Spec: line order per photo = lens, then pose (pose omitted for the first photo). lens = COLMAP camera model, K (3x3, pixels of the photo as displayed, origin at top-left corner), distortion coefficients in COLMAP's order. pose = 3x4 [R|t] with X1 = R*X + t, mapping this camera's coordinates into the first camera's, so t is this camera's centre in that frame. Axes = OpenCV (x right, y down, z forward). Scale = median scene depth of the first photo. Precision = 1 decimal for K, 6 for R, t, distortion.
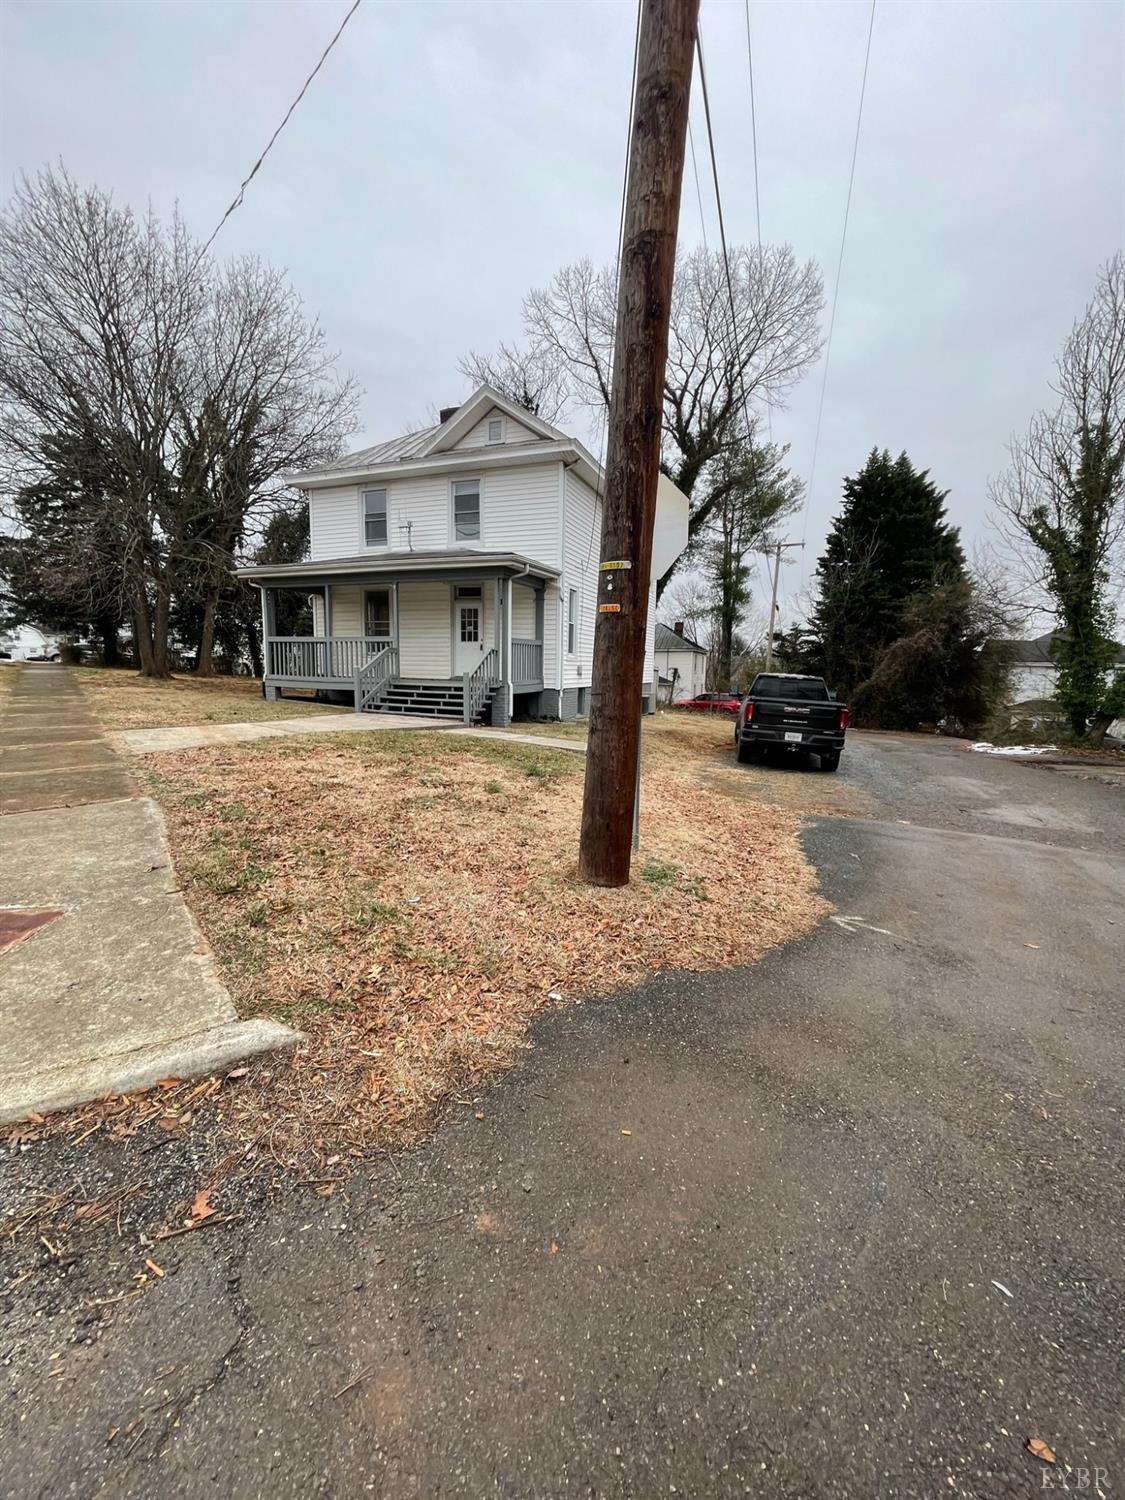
lens RADIAL K [[600.6, 0, 569.9], [0, 600.6, 744.2], [0, 0, 1]] dist [-0.008791, 0.002455]
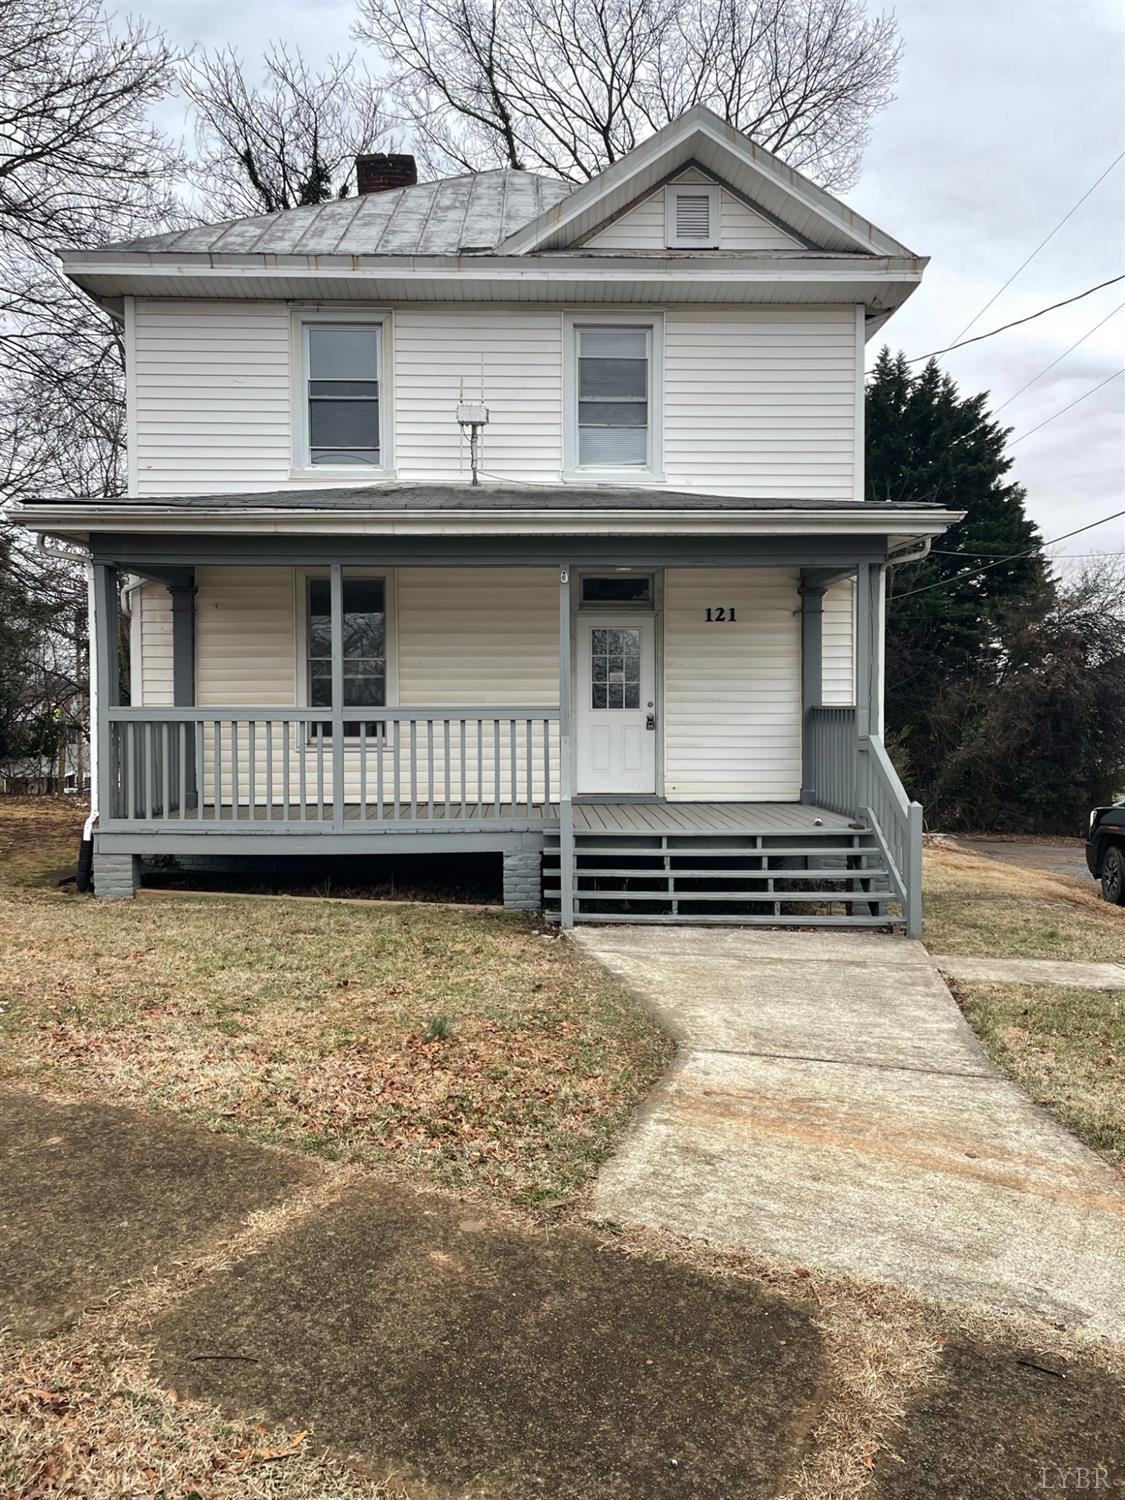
lens RADIAL K [[1126.9, 0, 573.1], [0, 1126.9, 743.1], [0, 0, 1]] dist [0.080274, -0.099189]
pose [[0.924996, -0.029346, 0.378842, -0.485960], [0.067588, 0.993821, -0.088042, -0.082912], [-0.373918, 0.107044, 0.921264, 0.307597]]
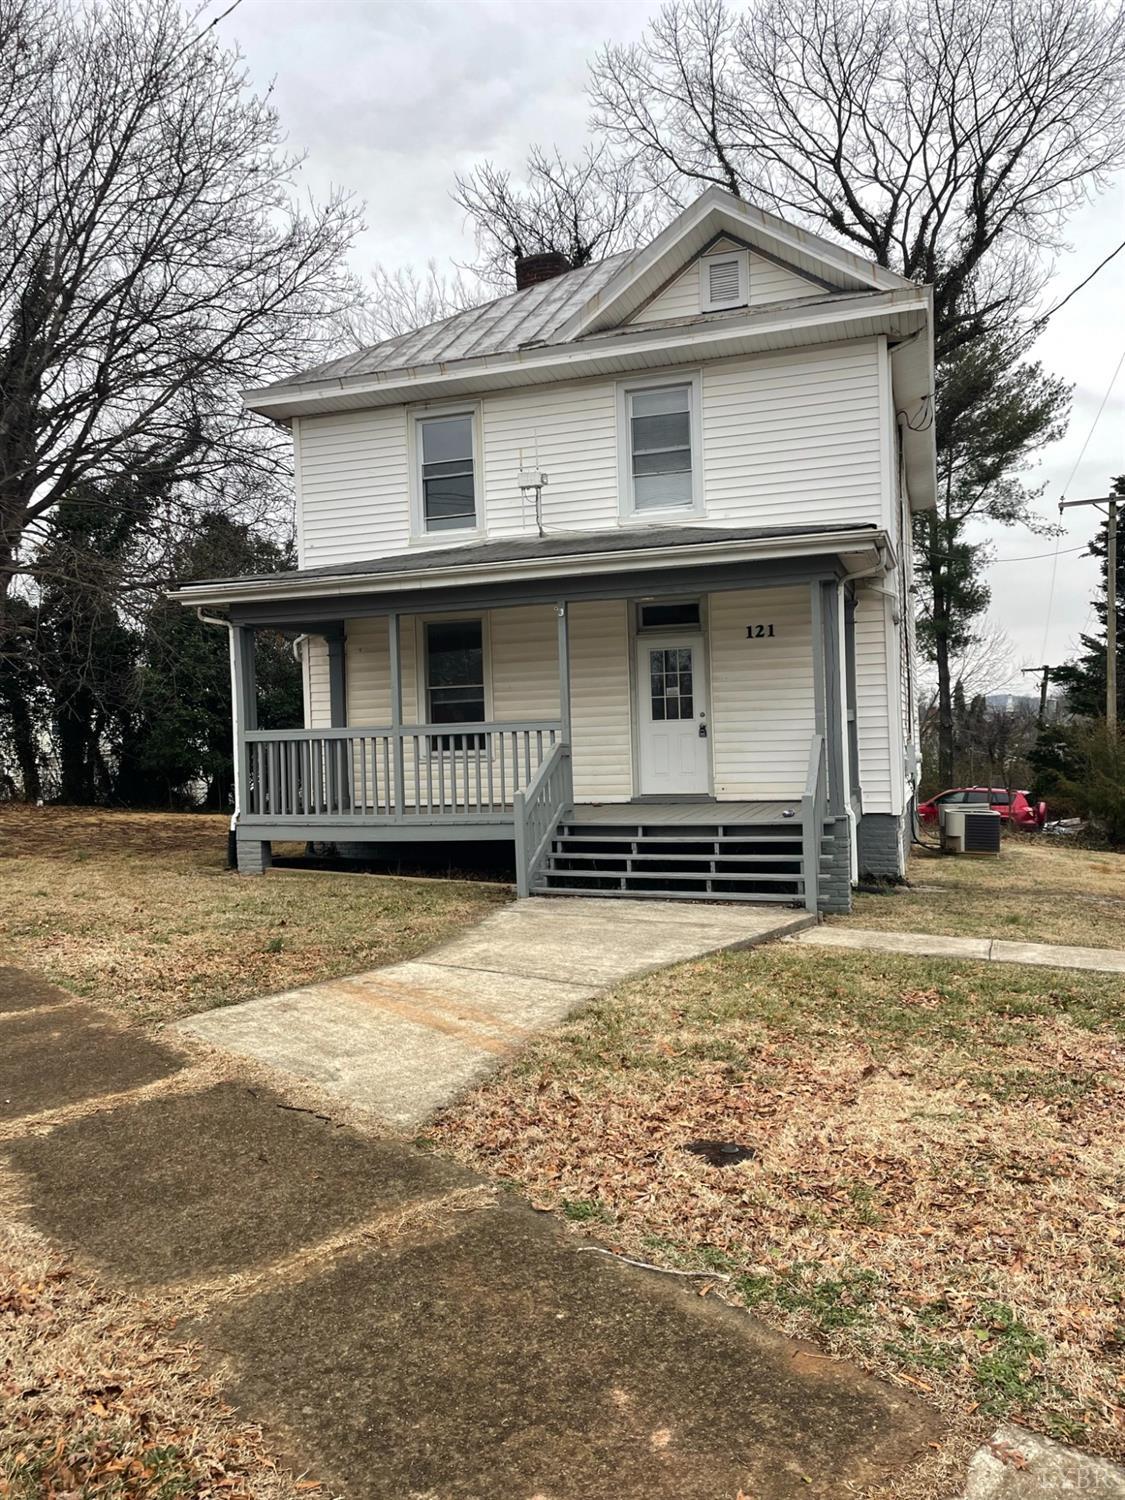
lens RADIAL K [[1126.9, 0, 576.9], [0, 1126.9, 744.4], [0, 0, 1]] dist [0.080274, -0.099189]
pose [[0.997941, -0.050233, 0.039888, -0.277421], [0.054932, 0.990367, -0.127104, -0.045828], [-0.033119, 0.129033, 0.991087, 0.141630]]
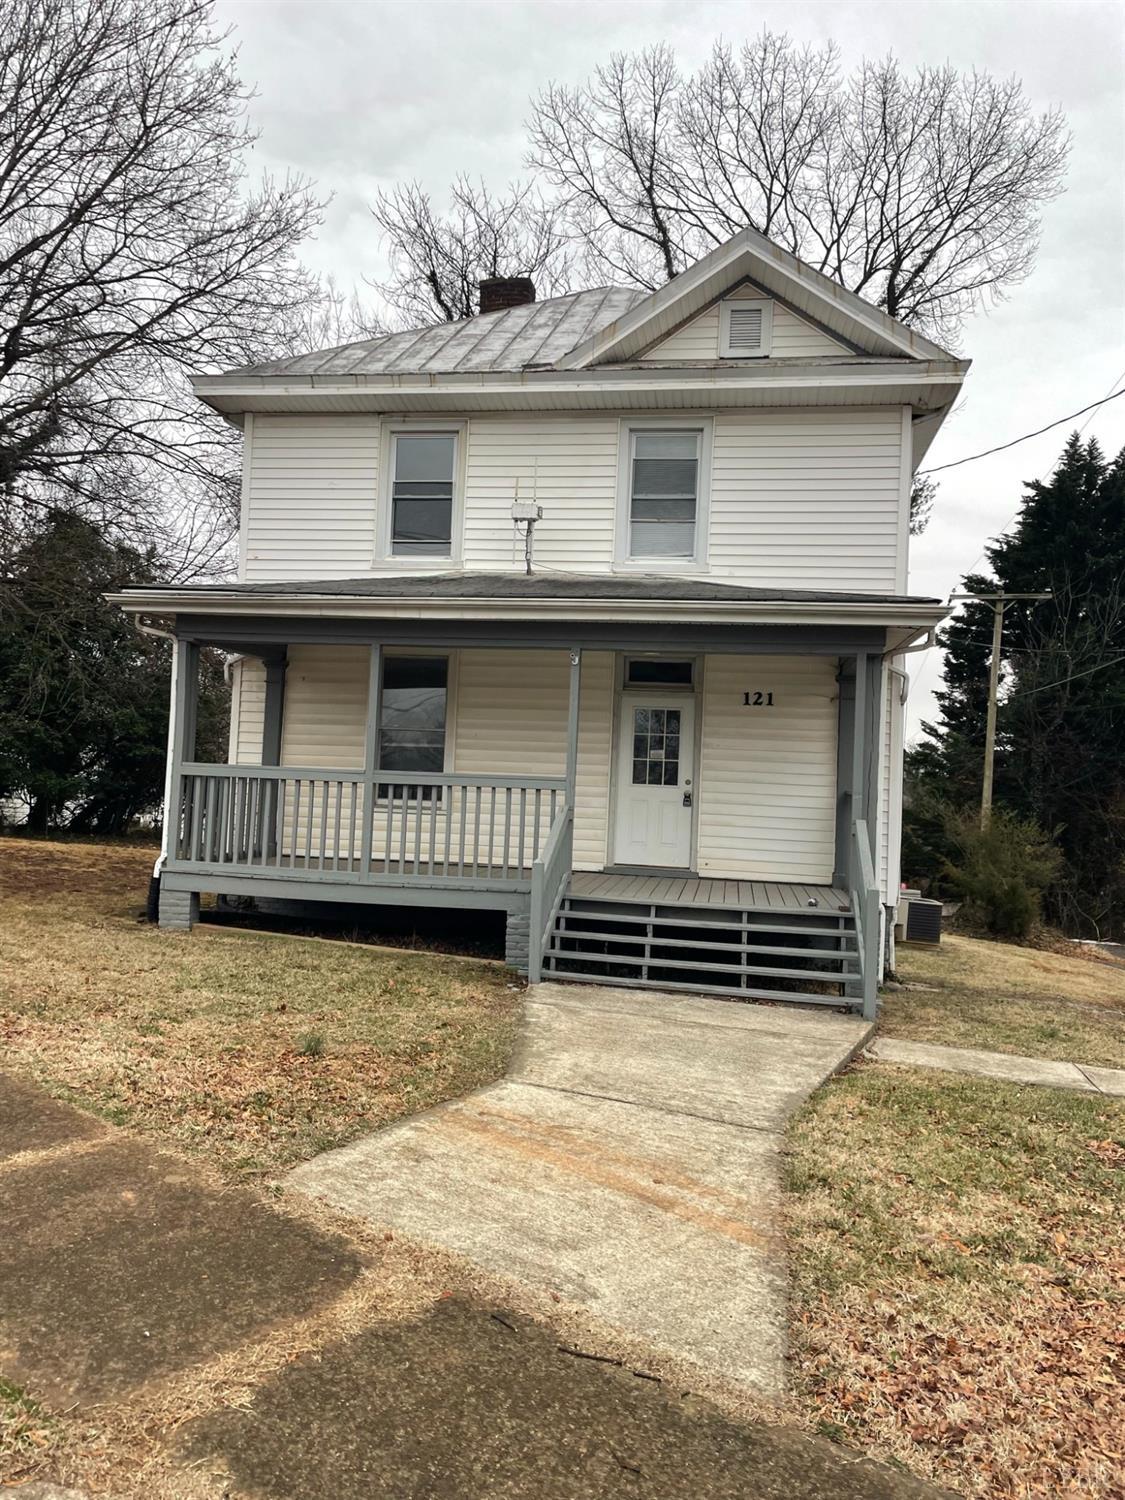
lens RADIAL K [[1126.9, 0, 564.7], [0, 1126.9, 747.0], [0, 0, 1]] dist [0.080274, -0.099189]
pose [[0.980229, 0.032594, 0.195163, -0.388981], [-0.000773, 0.986962, -0.160949, -0.068787], [-0.197864, 0.157616, 0.967475, 0.229983]]
